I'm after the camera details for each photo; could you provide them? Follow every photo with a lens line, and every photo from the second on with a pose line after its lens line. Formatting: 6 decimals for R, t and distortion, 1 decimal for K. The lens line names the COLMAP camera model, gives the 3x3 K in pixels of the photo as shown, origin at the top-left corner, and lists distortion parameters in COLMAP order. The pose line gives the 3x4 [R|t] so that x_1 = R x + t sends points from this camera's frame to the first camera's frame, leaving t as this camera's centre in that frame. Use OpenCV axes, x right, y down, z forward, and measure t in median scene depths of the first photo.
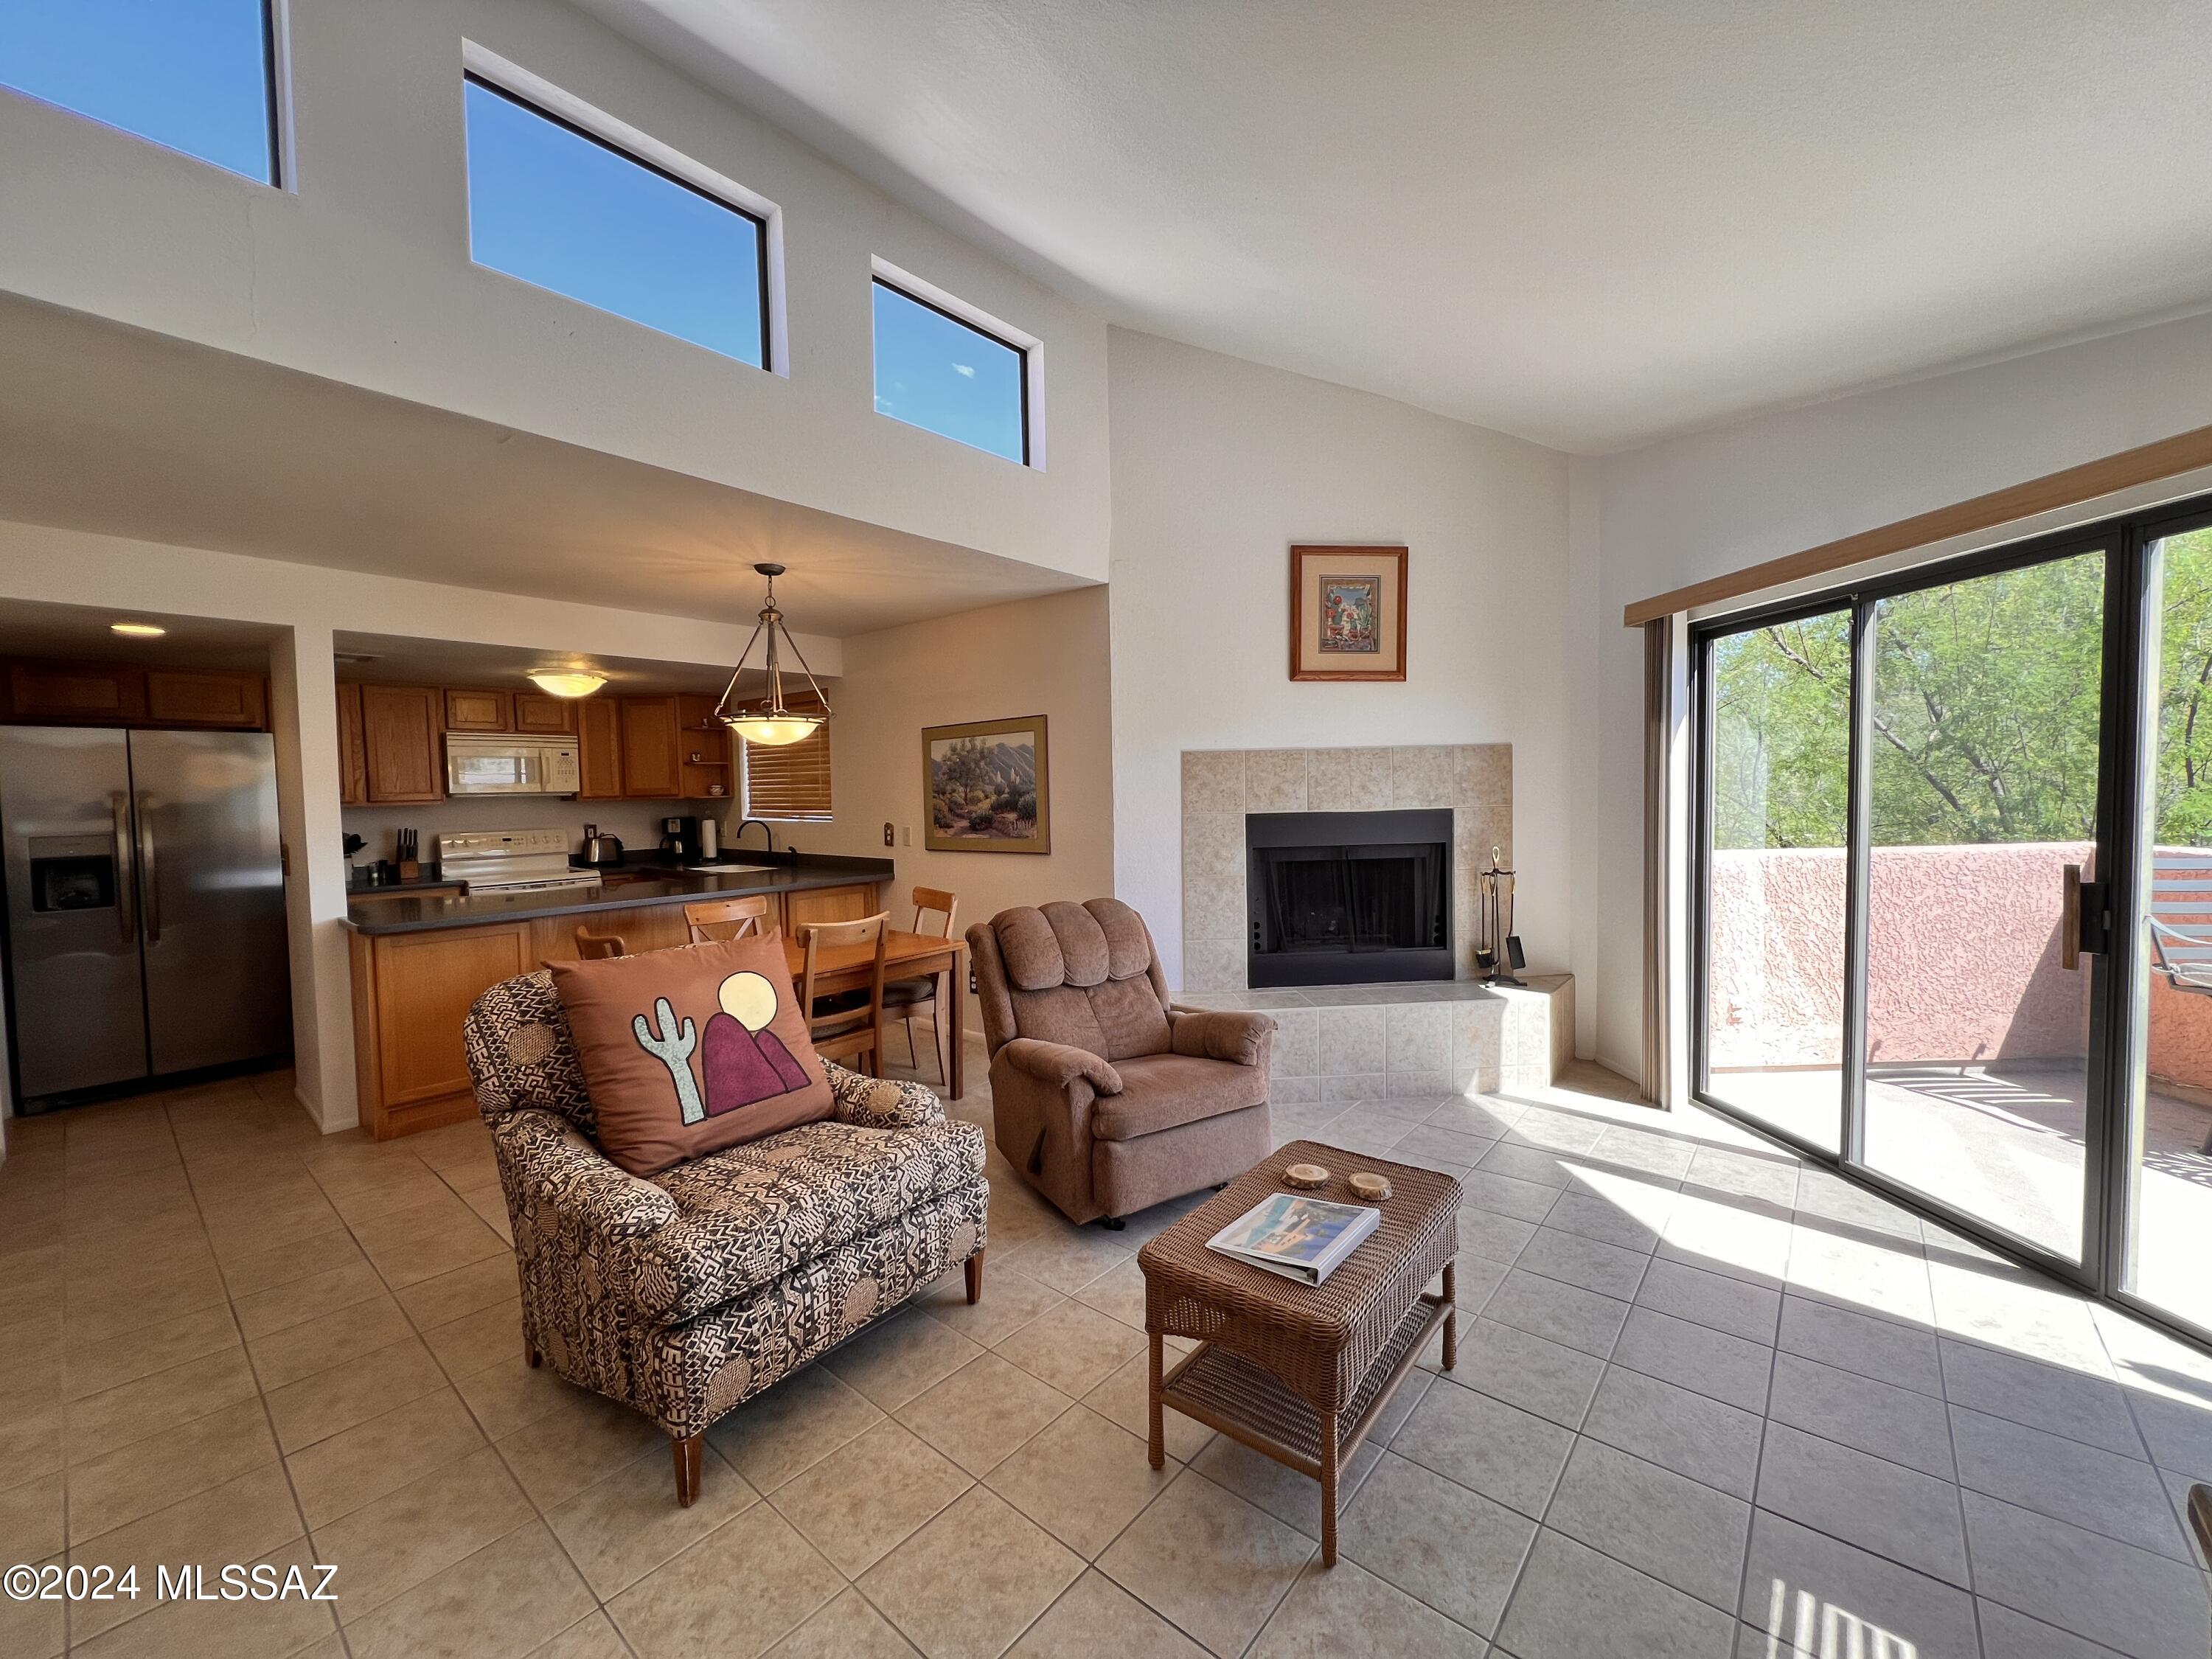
lens RADIAL K [[883.5, 0, 1100.5], [0, 883.5, 827.6], [0, 0, 1]] dist [-0.004455, 0.000843]
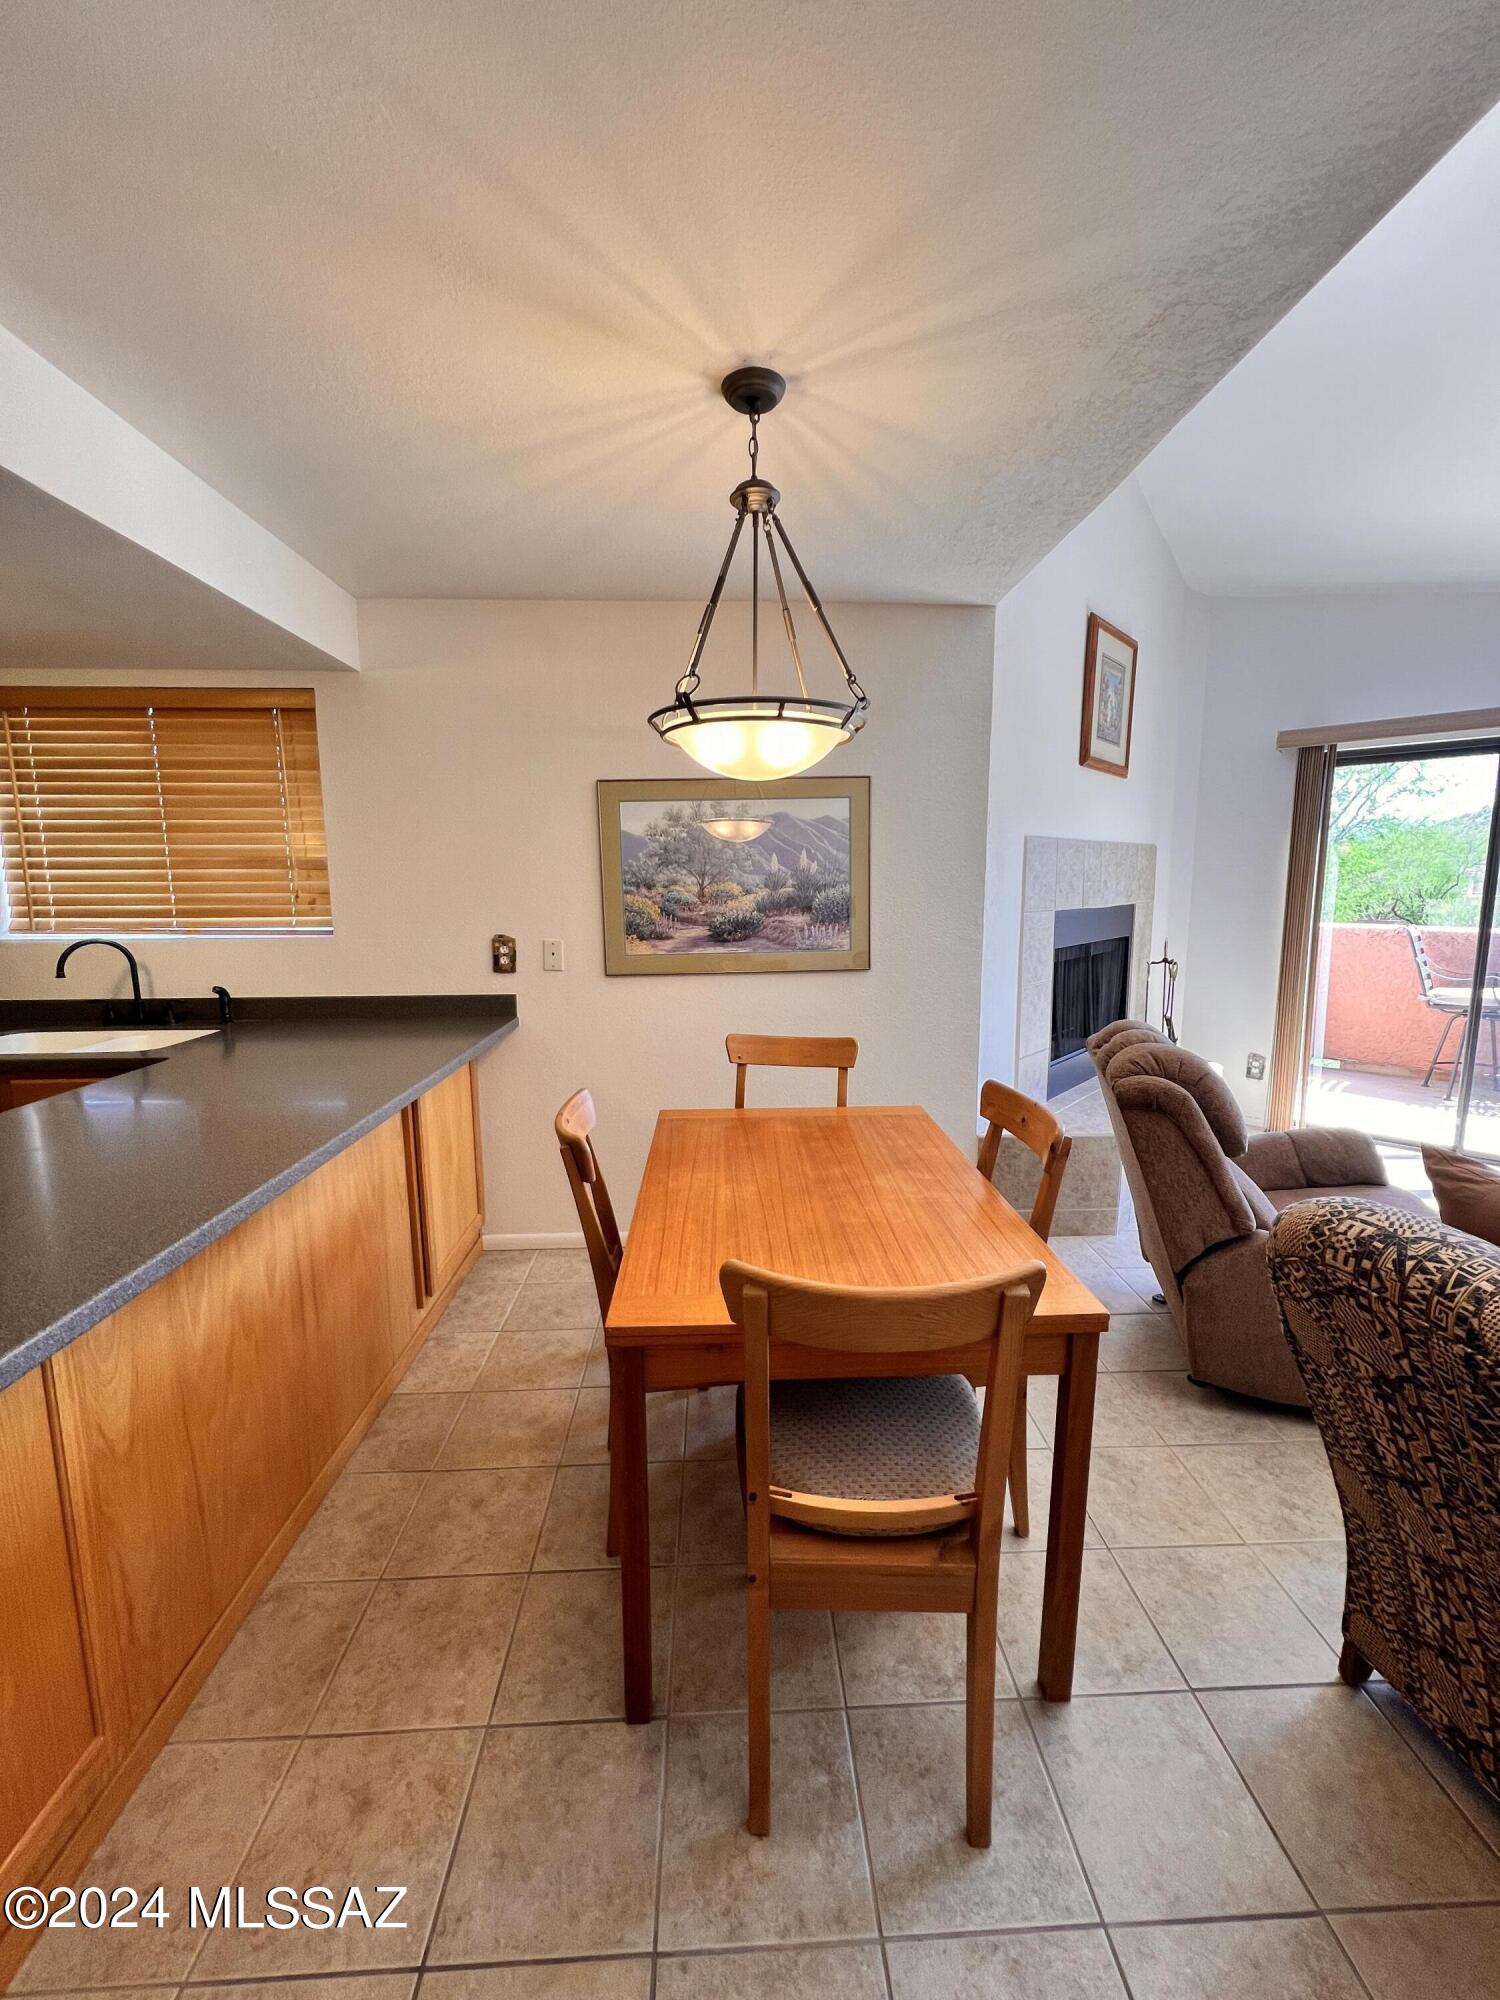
lens RADIAL K [[798.8, 0, 753.2], [0, 798.8, 998.6], [0, 0, 1]] dist [-0.004455, 0.000843]
pose [[0.732469, -0.085615, 0.675395, -0.625187], [0.024384, 0.994724, 0.099649, -0.015916], [-0.680363, -0.056521, 0.730692, 0.615840]]
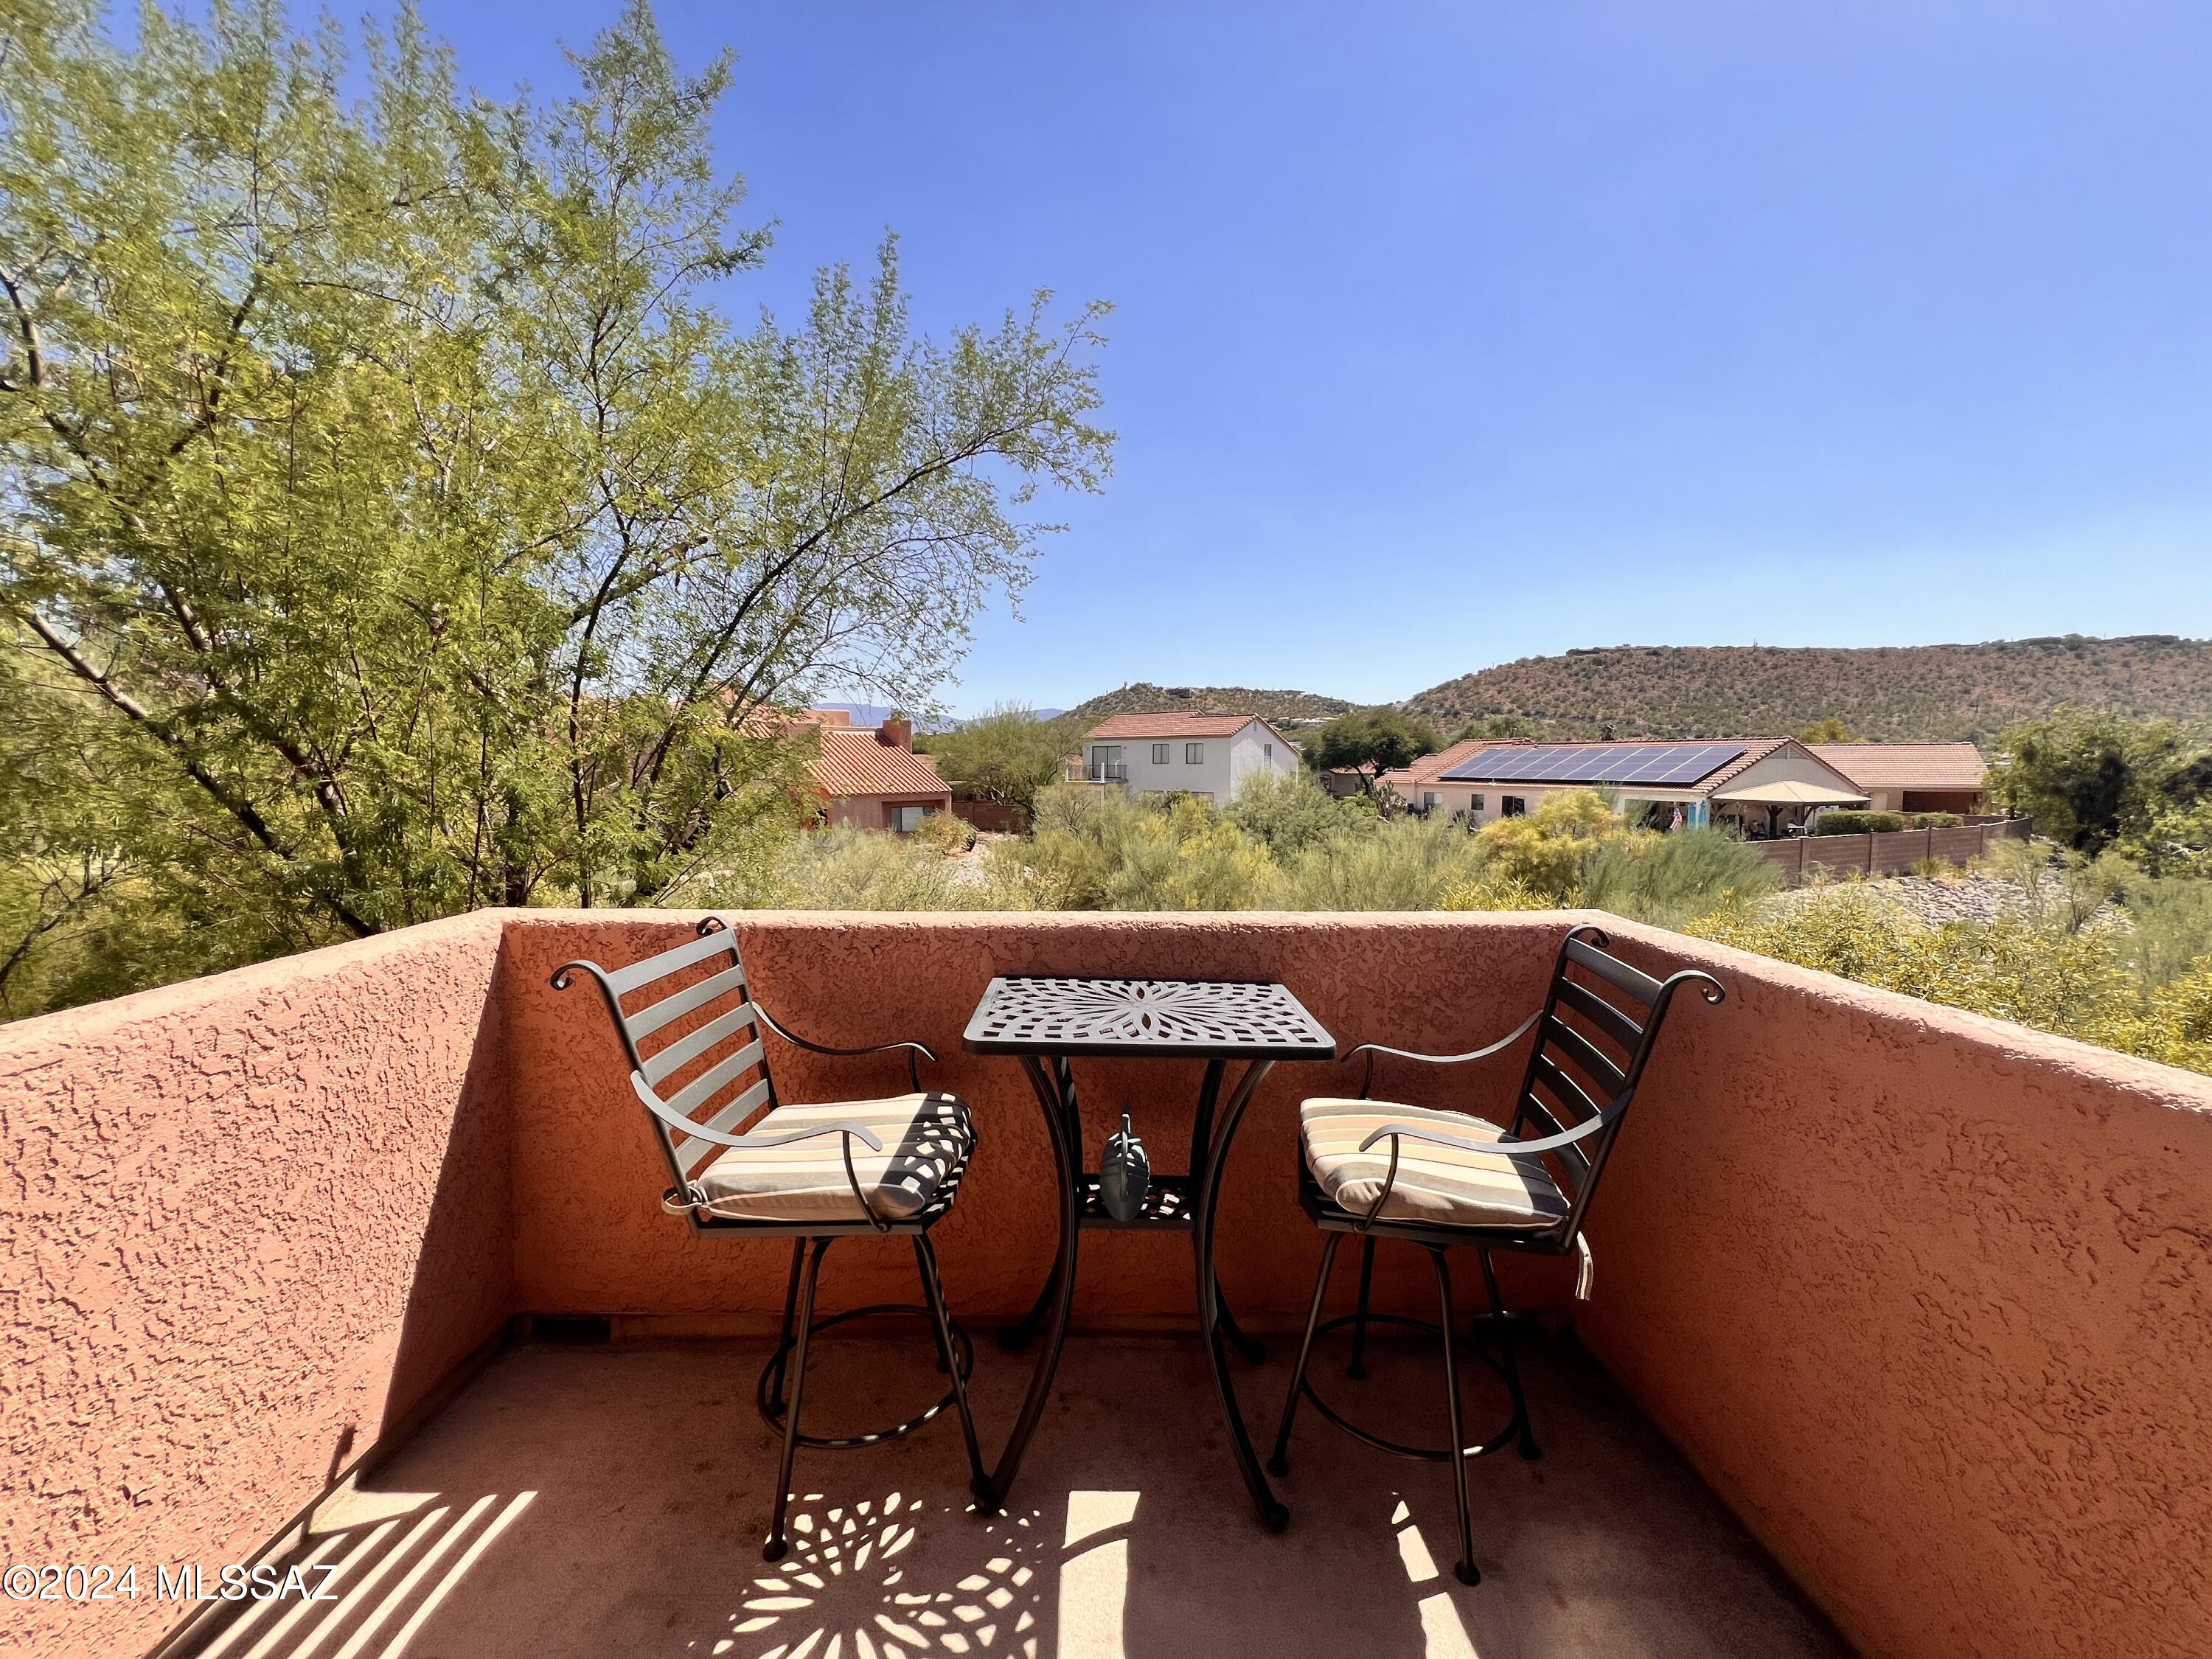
lens RADIAL K [[883.5, 0, 1098.4], [0, 883.5, 830.1], [0, 0, 1]] dist [-0.004455, 0.000843]
pose [[0.069446, -0.052946, 0.996180, 0.620478], [0.040456, 0.997919, 0.050218, -0.044009], [-0.996765, 0.036814, 0.071444, 0.598698]]
